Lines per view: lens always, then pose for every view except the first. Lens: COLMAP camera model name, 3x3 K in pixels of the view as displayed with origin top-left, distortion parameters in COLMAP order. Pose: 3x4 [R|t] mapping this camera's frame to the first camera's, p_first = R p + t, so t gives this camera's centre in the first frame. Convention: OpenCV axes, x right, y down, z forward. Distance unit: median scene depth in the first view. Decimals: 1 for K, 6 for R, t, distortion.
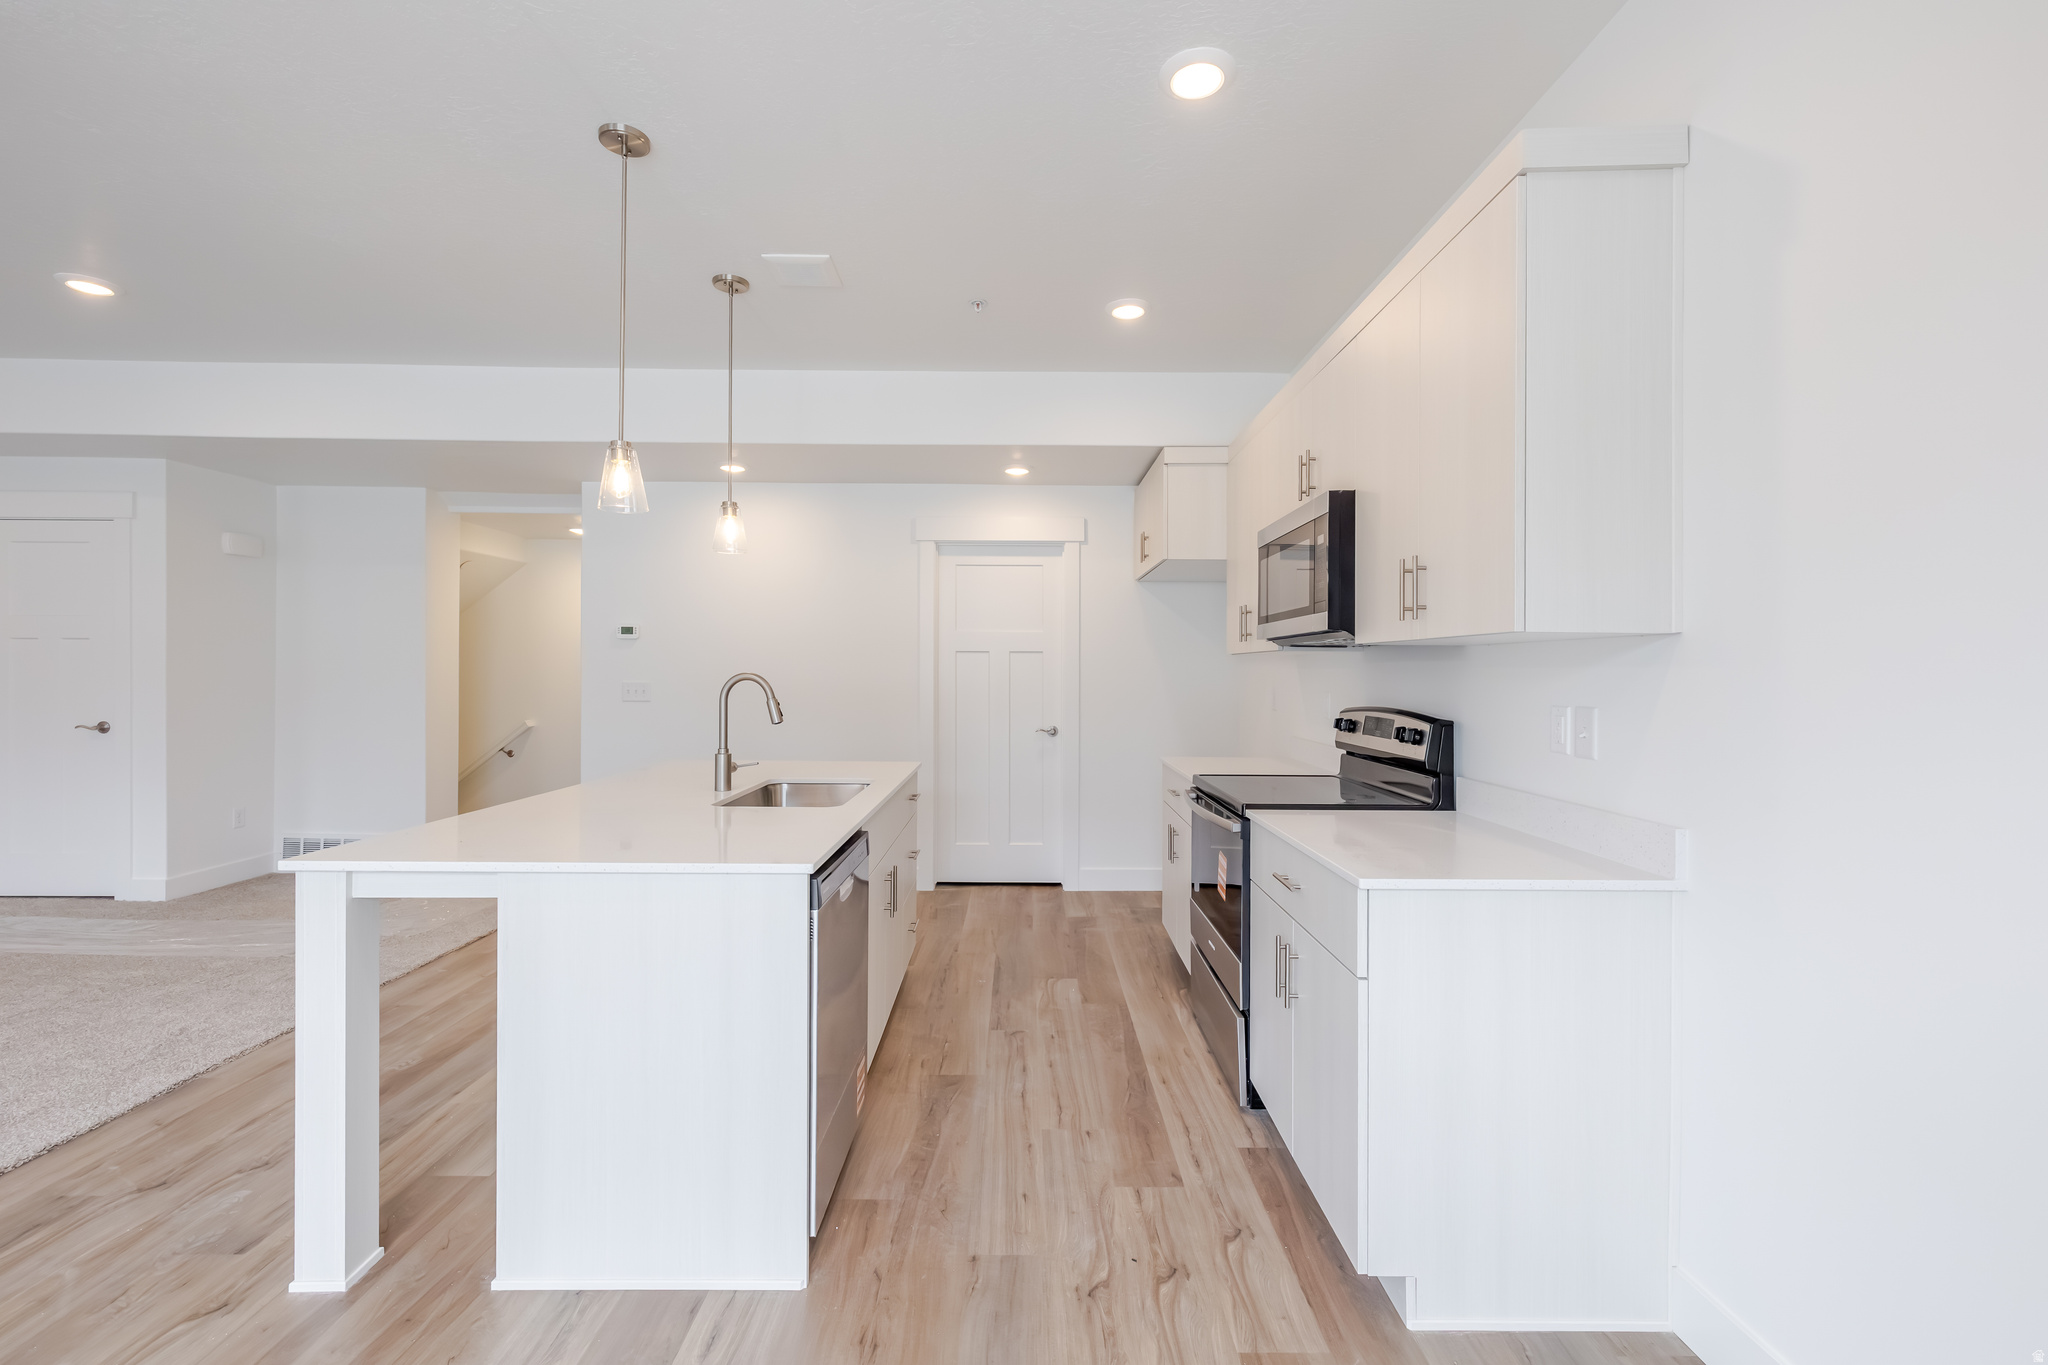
lens RADIAL K [[876.5, 0, 1015.5], [0, 876.5, 671.1], [0, 0, 1]] dist [-0.000286, 0.000210]
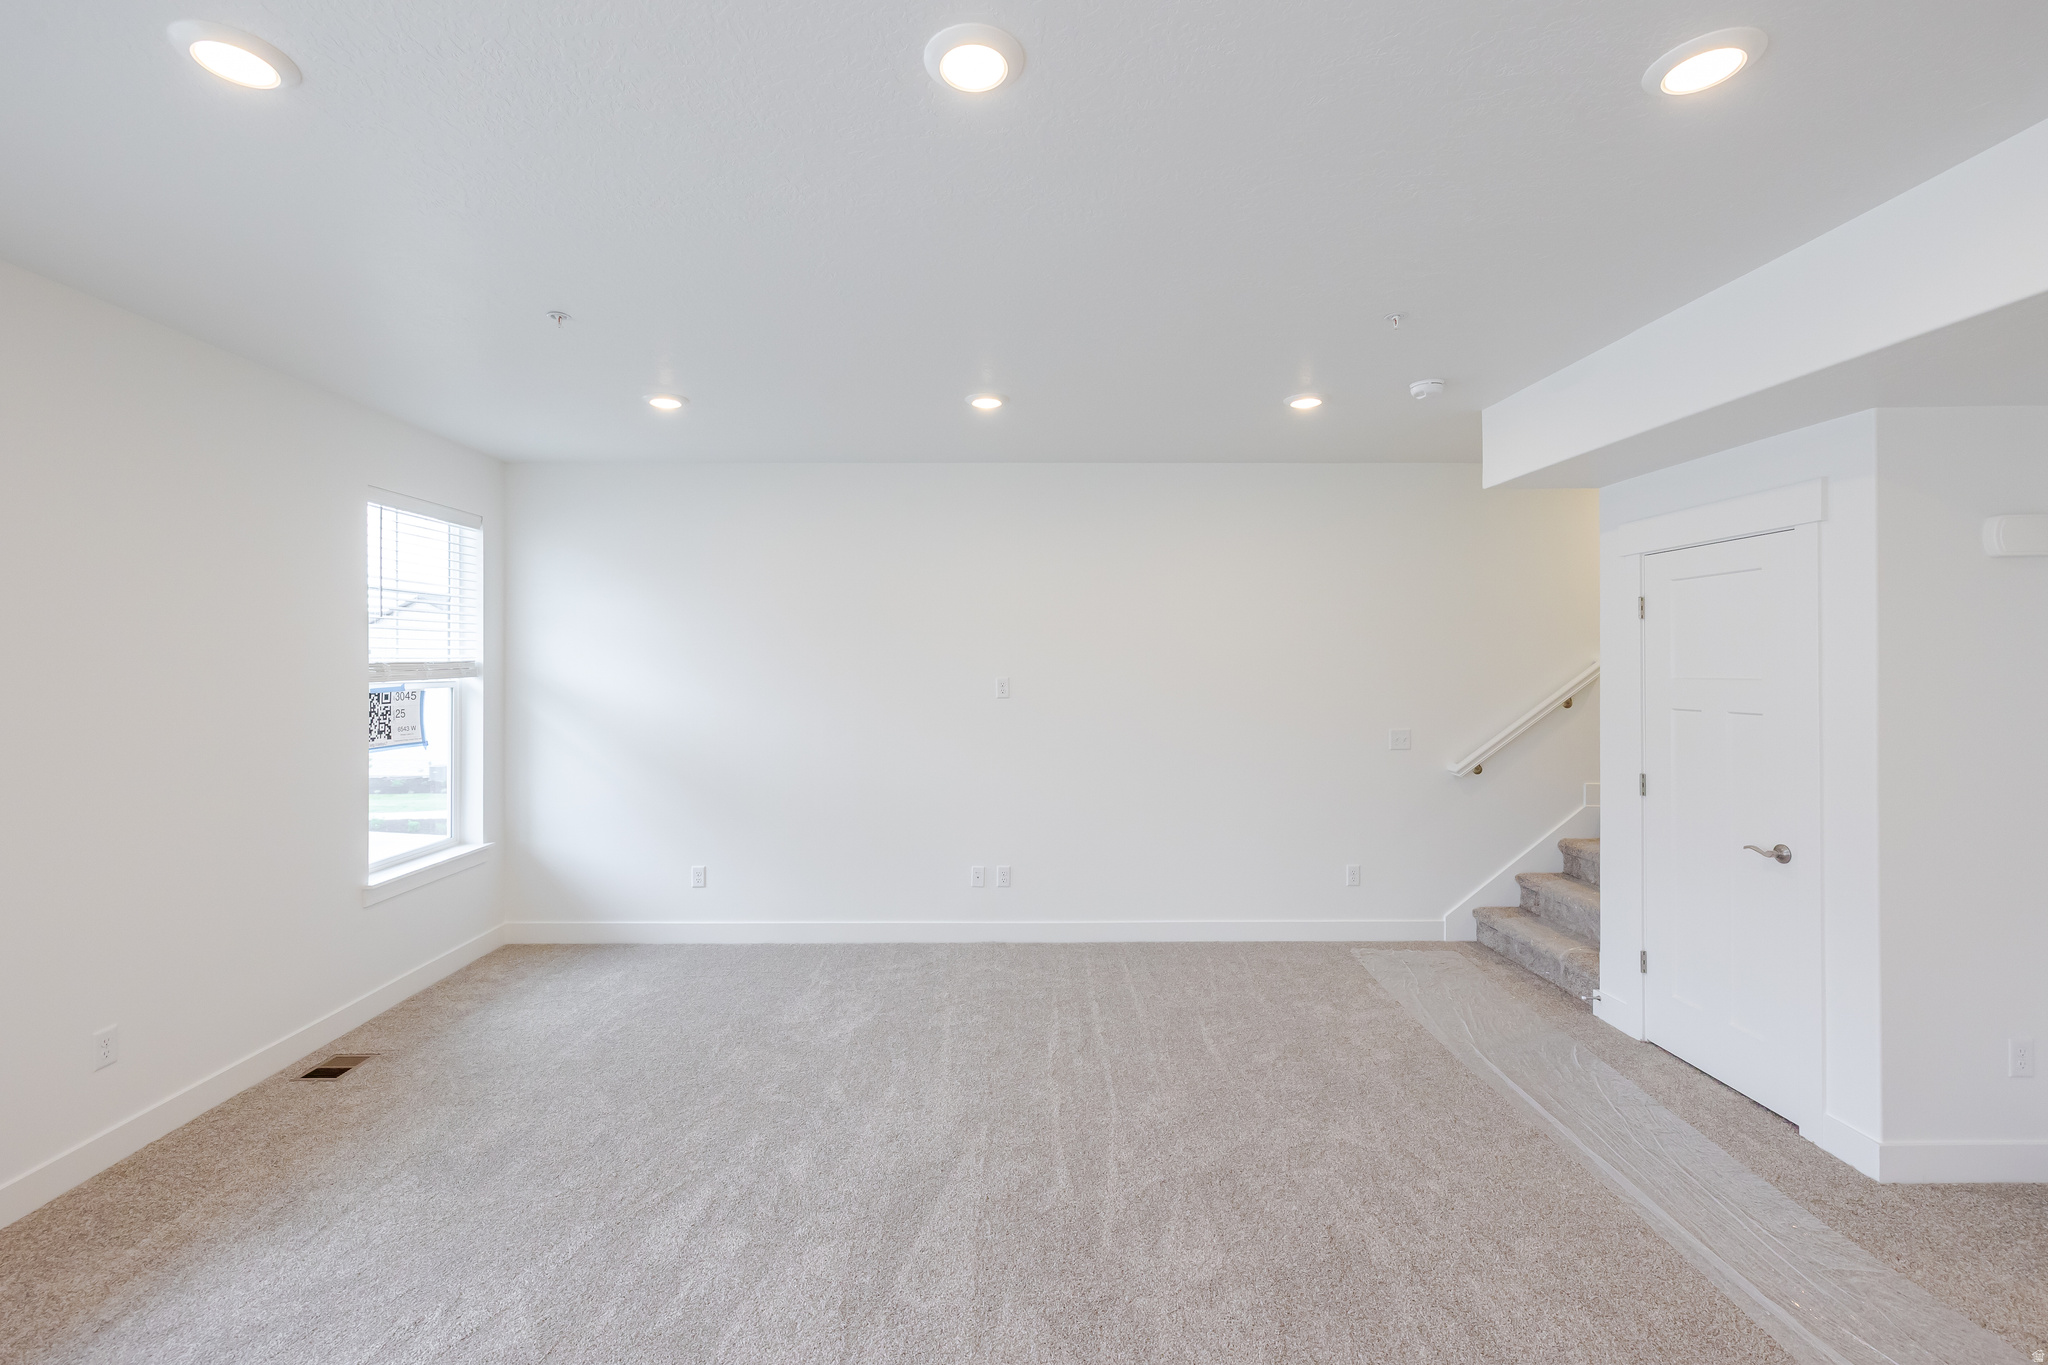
lens RADIAL K [[876.5, 0, 1015.5], [0, 876.5, 671.1], [0, 0, 1]] dist [-0.000286, 0.000210]
pose [[0.006856, -0.001156, -0.999976, -0.531465], [0.001426, 0.999998, -0.001146, -0.093574], [0.999975, -0.001418, 0.006857, 0.573613]]
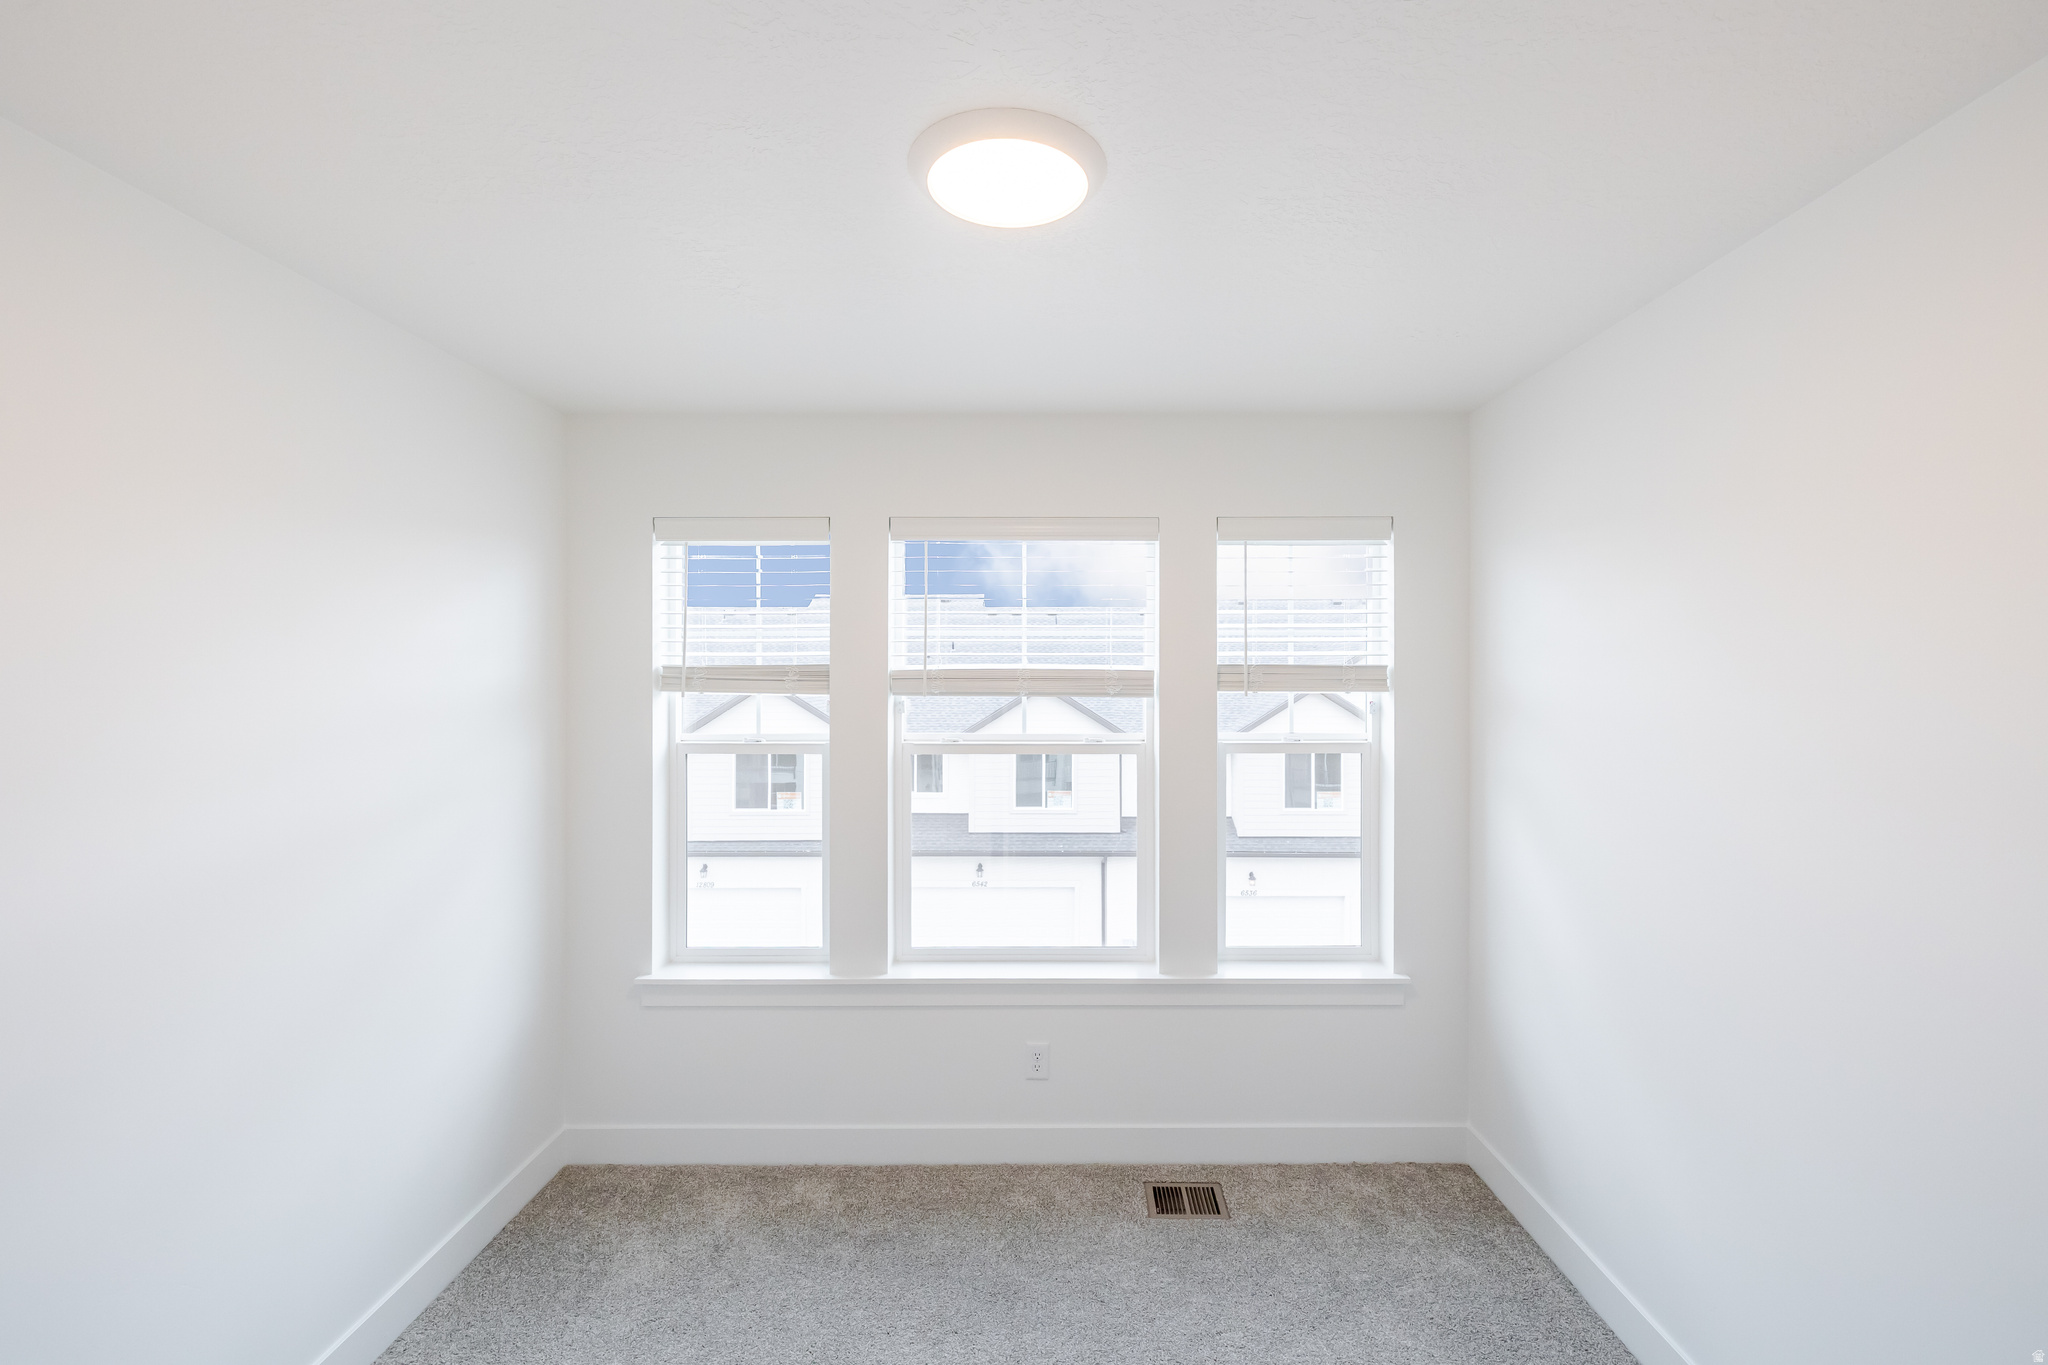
lens RADIAL K [[876.5, 0, 1015.5], [0, 876.5, 671.1], [0, 0, 1]] dist [-0.000286, 0.000210]
pose [[-0.999680, -0.002274, 0.025208, -1.573482], [-0.002134, 0.999982, 0.005579, -0.107969], [-0.025220, 0.005523, -0.999667, 0.562321]]
